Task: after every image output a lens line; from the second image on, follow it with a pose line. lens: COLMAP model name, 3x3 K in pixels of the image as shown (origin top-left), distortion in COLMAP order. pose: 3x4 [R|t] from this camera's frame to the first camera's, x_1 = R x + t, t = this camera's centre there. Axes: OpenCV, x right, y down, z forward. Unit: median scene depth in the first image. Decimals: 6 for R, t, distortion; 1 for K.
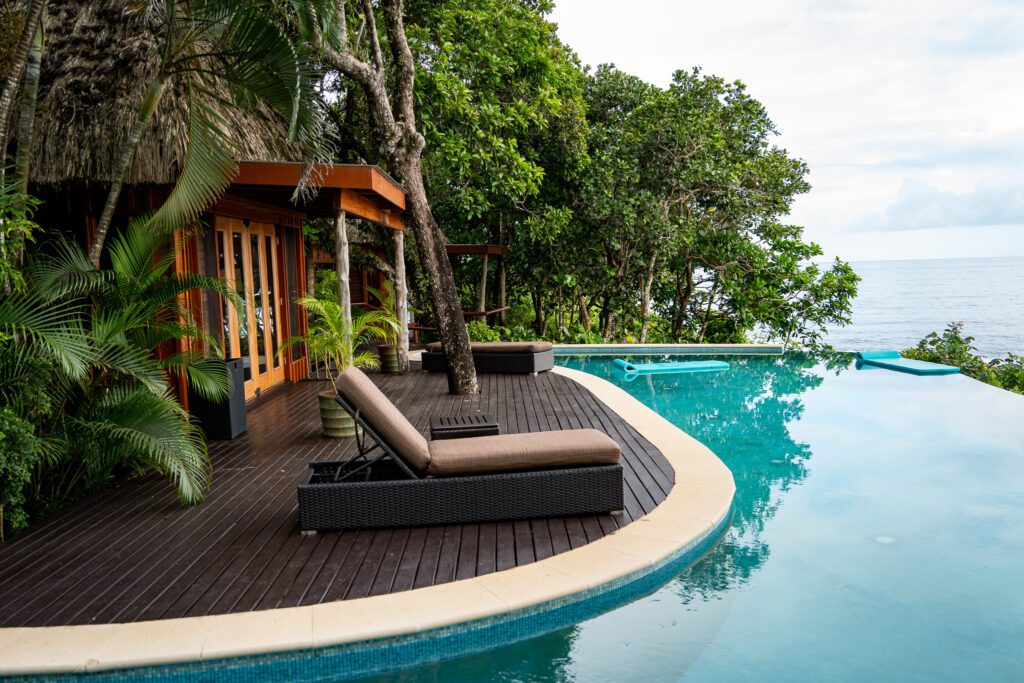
lens RADIAL K [[857.5, 0, 512.0], [0, 857.5, 341.5], [0, 0, 1]] dist [-0.021449, -0.003540]
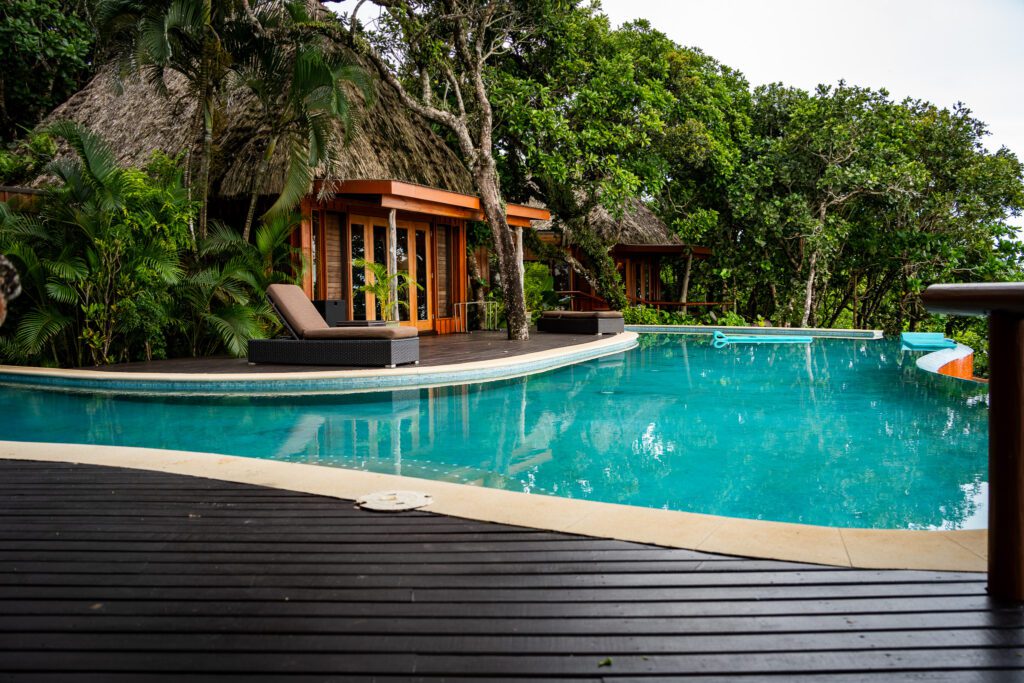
lens RADIAL K [[826.7, 0, 512.0], [0, 826.7, 341.5], [0, 0, 1]] dist [-0.032236, 0.006385]
pose [[0.889075, 0.046205, -0.455424, 0.734156], [-0.053573, 0.998559, -0.003276, 0.091578], [0.454616, 0.027311, 0.890269, -0.271738]]
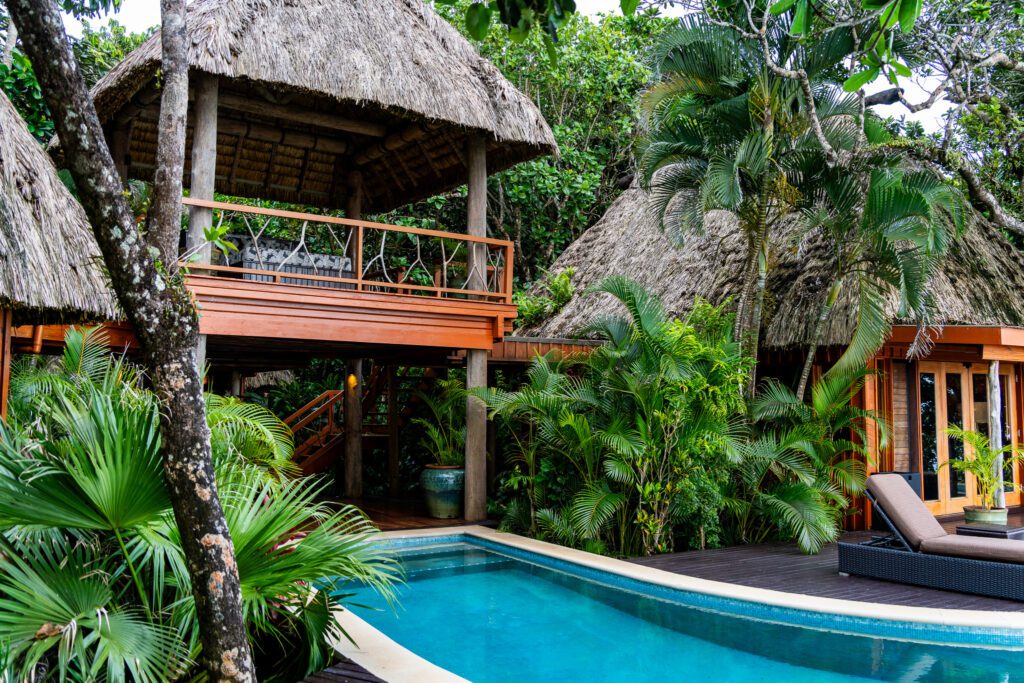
lens RADIAL K [[919.4, 0, 512.0], [0, 919.4, 341.5], [0, 0, 1]] dist [-0.008382, 0.000368]
pose [[0.556660, -0.024214, -0.830388, 0.526032], [-0.091741, 0.991670, -0.090416, 0.004311], [0.825659, 0.126511, 0.549801, -0.308423]]
